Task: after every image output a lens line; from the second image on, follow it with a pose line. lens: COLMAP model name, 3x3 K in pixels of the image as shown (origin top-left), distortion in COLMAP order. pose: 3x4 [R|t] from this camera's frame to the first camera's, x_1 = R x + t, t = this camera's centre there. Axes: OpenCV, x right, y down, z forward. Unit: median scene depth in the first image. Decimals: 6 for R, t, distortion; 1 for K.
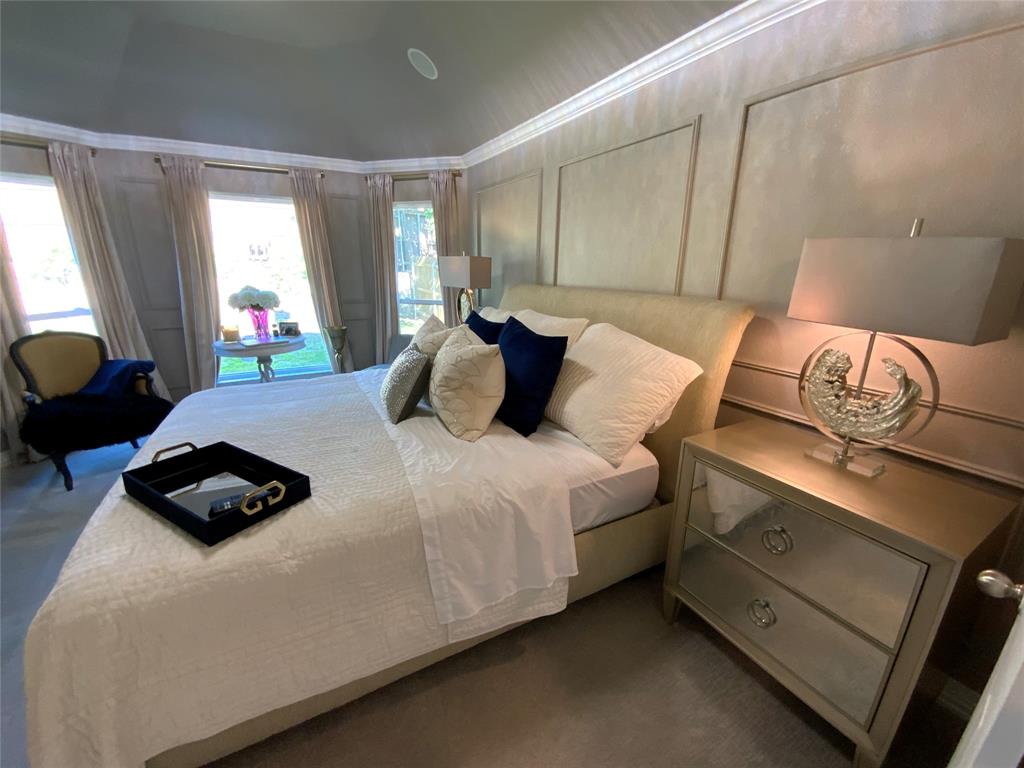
lens RADIAL K [[423.4, 0, 518.7], [0, 423.4, 385.4], [0, 0, 1]] dist [0.007671, -0.010847]
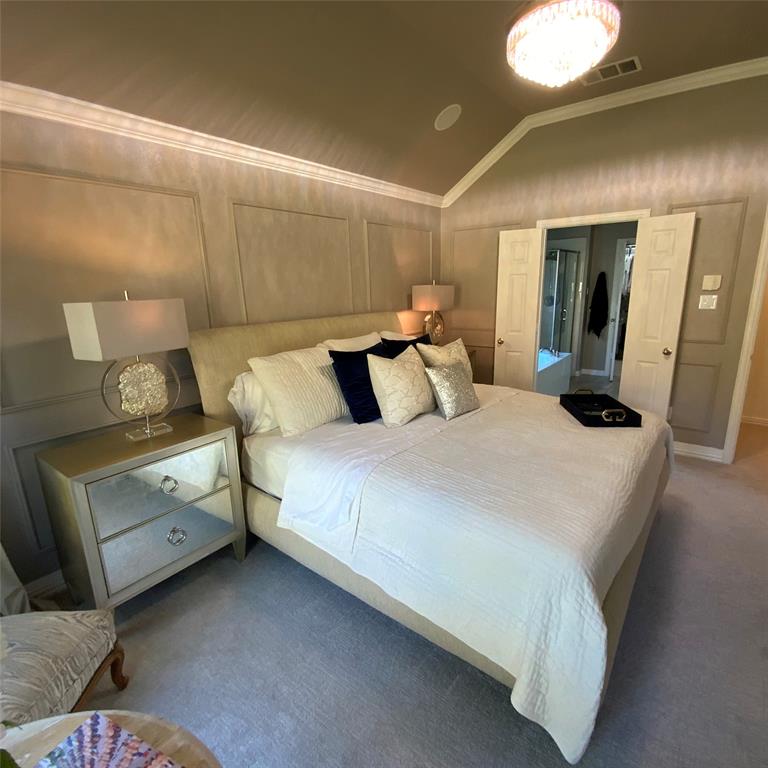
lens RADIAL K [[405.5, 0, 393.5], [0, 405.5, 385.1], [0, 0, 1]] dist [0.001990, -0.012761]
pose [[-0.389672, -0.221130, 0.894012, -1.376687], [0.275238, 0.898416, 0.342188, -0.524784], [-0.878863, 0.379407, -0.289224, 1.606055]]
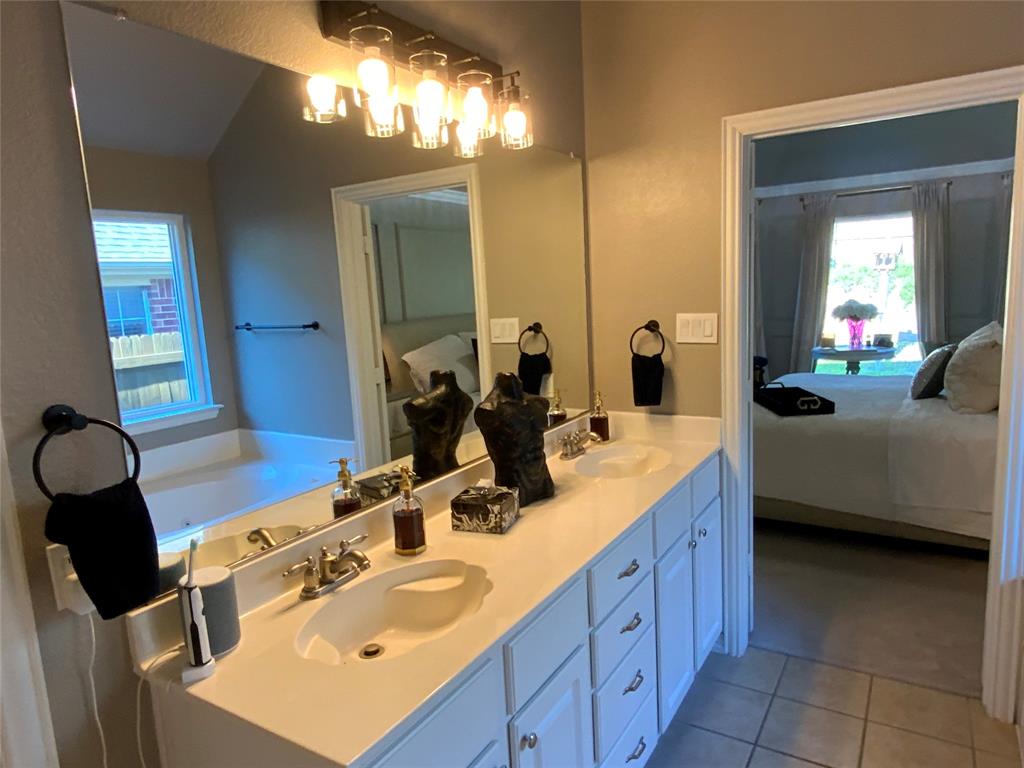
lens RADIAL K [[667.0, 0, 512.0], [0, 667.0, 384.0], [0, 0, 1]] dist [0.003959, 0.001656]
pose [[0.477916, 0.098985, -0.872810, 0.899710], [-0.189732, 0.981808, 0.007456, 0.258396], [0.857670, 0.162036, 0.488003, -1.071509]]
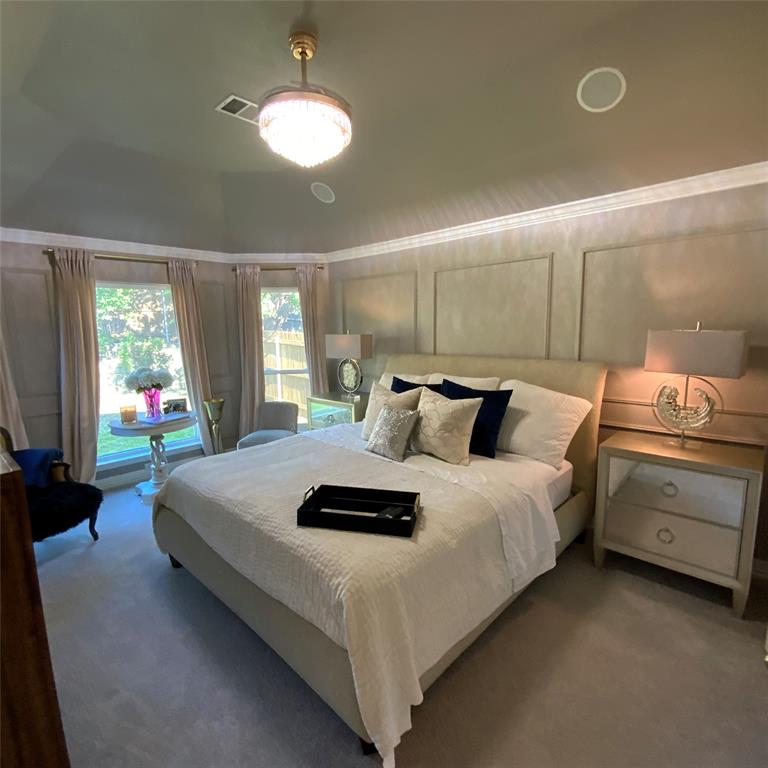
lens RADIAL K [[420.1, 0, 391.1], [0, 420.1, 380.3], [0, 0, 1]] dist [0.000126, -0.000579]
pose [[0.953025, -0.063836, 0.296088, -0.686866], [0.107309, 0.985294, -0.132971, 0.005872], [-0.283245, 0.158498, 0.945860, -0.296495]]
